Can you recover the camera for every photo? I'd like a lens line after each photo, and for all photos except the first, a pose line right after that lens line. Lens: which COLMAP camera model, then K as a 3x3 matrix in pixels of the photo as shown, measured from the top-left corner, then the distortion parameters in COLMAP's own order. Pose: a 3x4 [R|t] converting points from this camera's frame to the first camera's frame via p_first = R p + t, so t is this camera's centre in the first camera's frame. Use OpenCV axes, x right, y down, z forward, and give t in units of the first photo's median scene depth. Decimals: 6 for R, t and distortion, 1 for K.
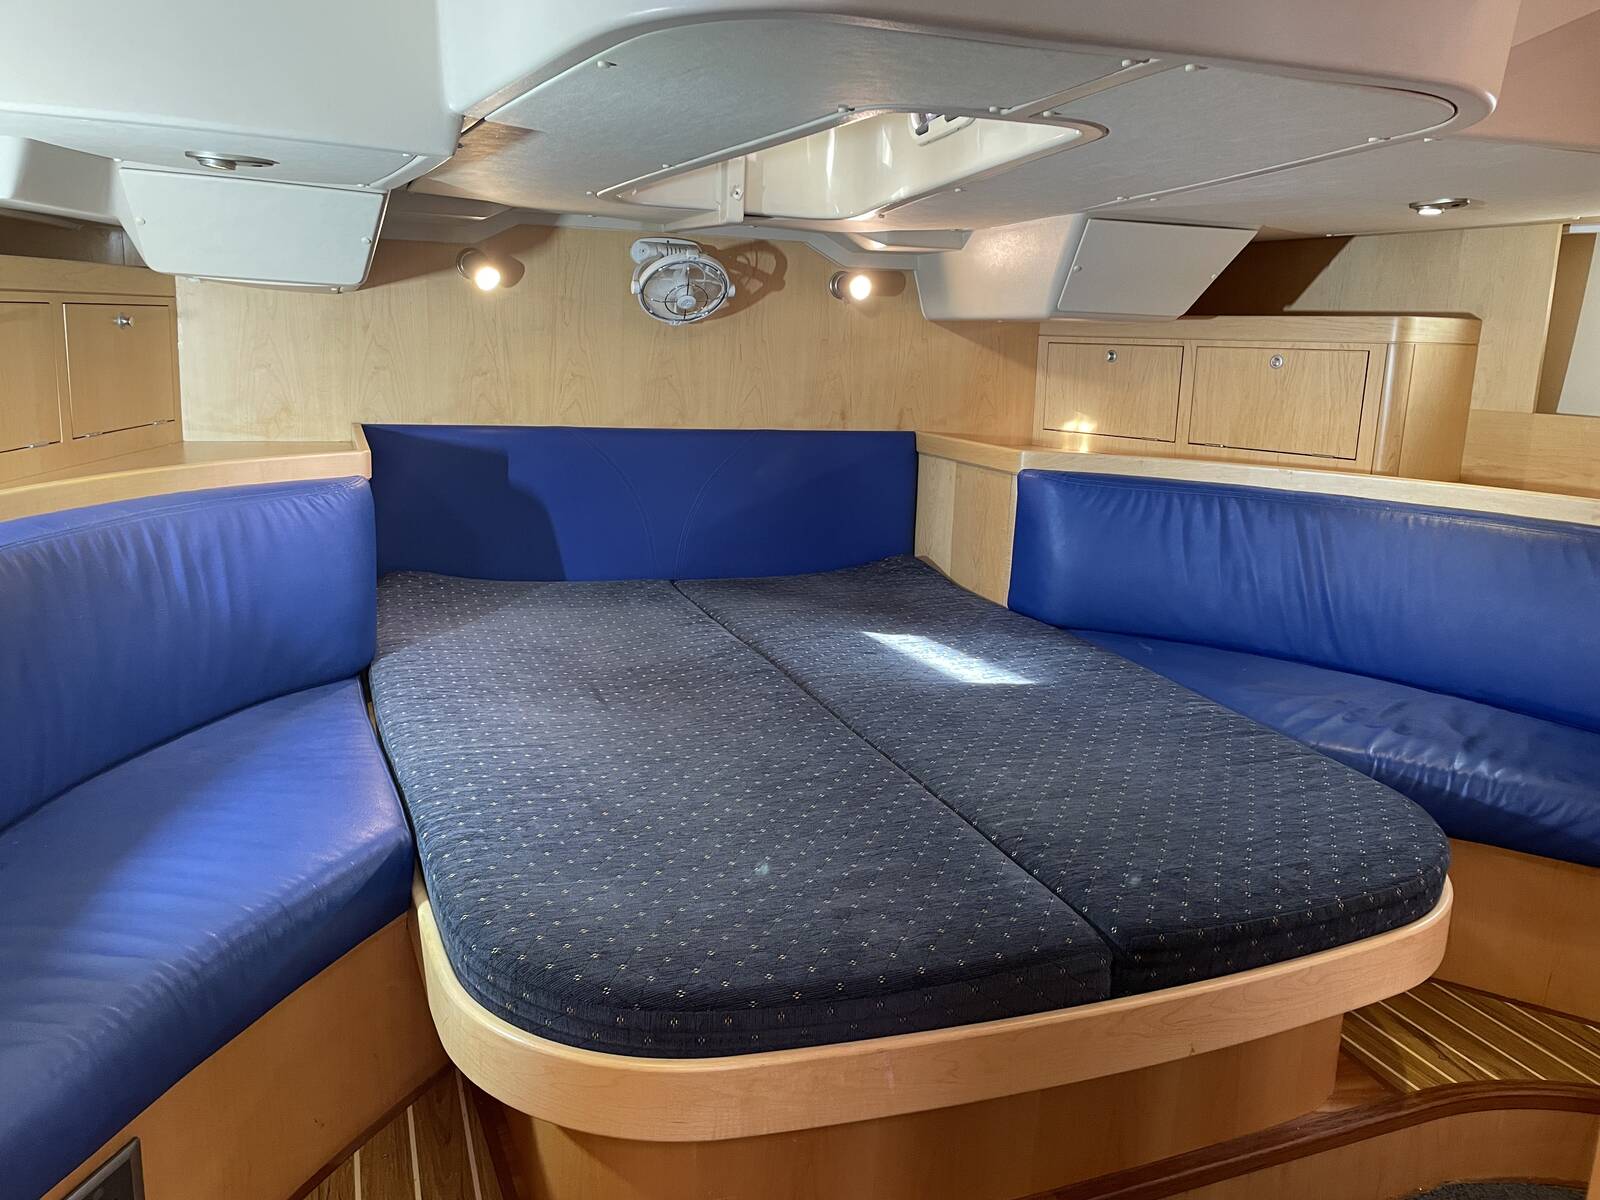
lens RADIAL K [[1220.8, 0, 800.0], [0, 1220.8, 600.0], [0, 0, 1]] dist [0.071141, -0.103480]
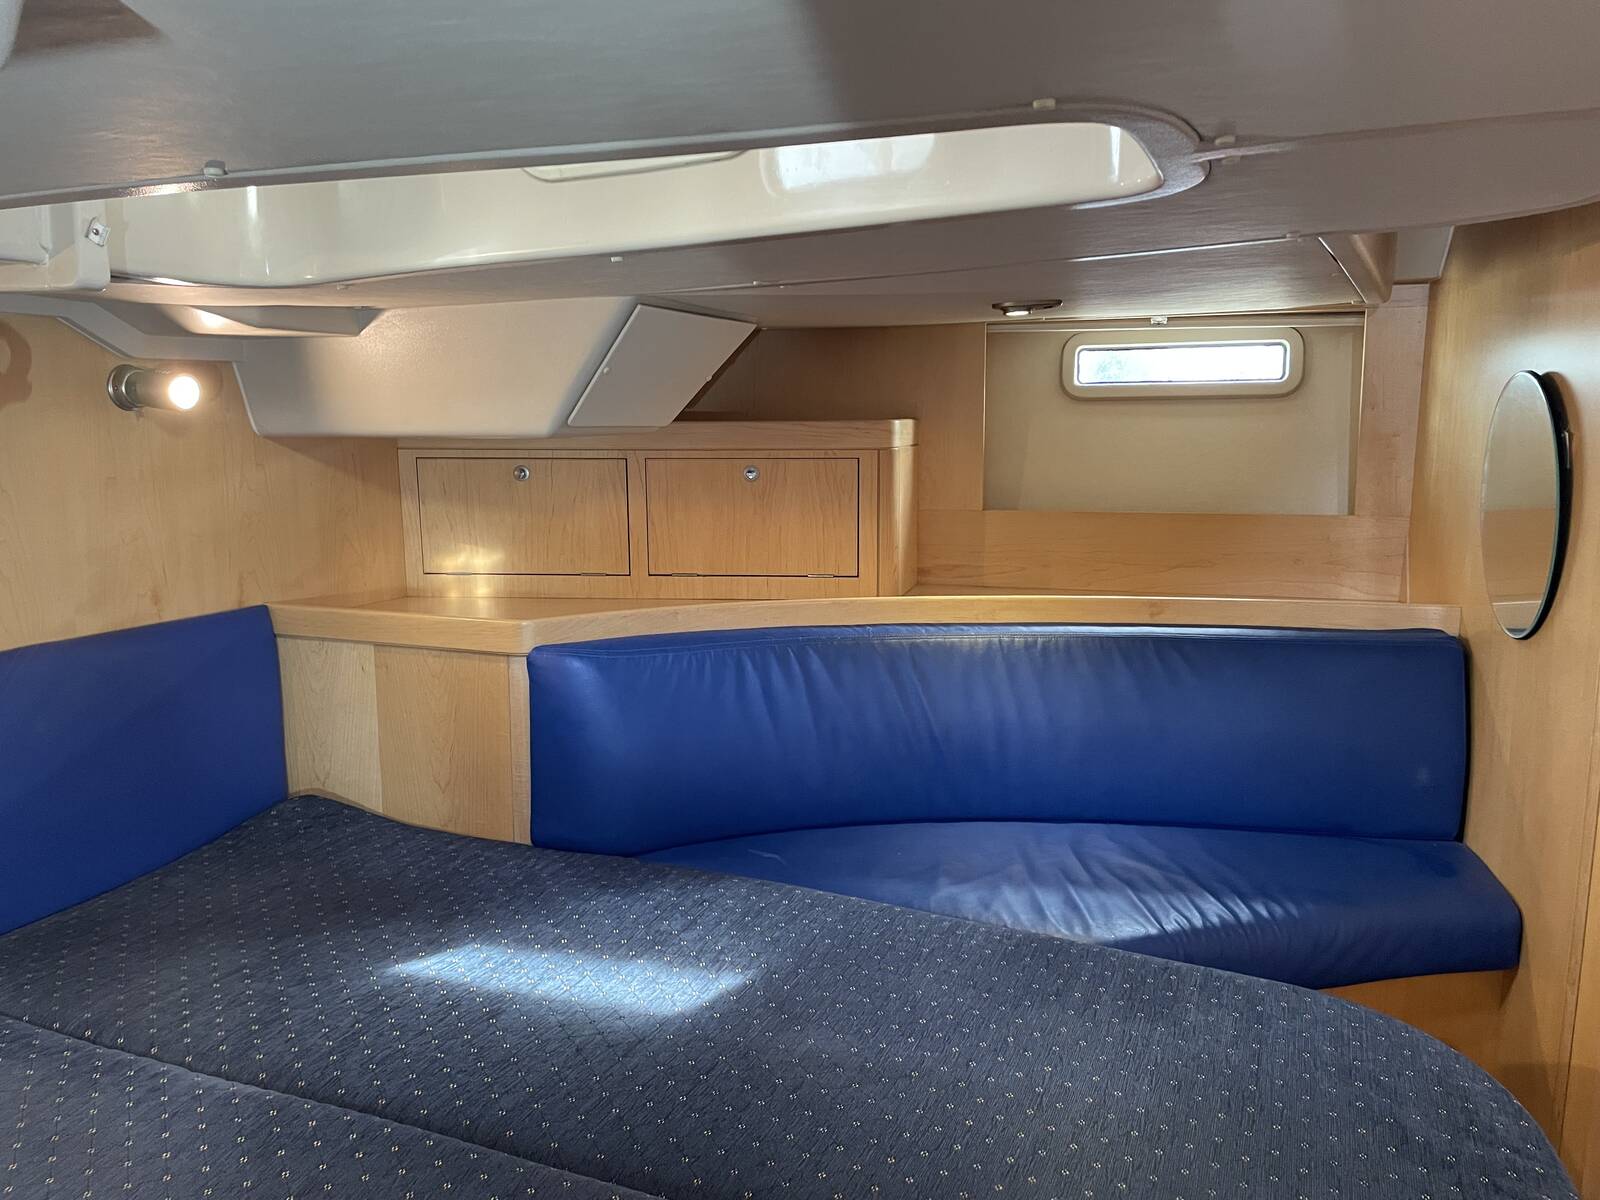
lens RADIAL K [[1220.8, 0, 800.0], [0, 1220.8, 600.0], [0, 0, 1]] dist [0.071141, -0.103480]
pose [[0.675884, -0.145824, 0.722438, -0.197931], [0.178223, 0.983477, 0.031777, -0.116976], [-0.715135, 0.107278, 0.690705, 0.365049]]
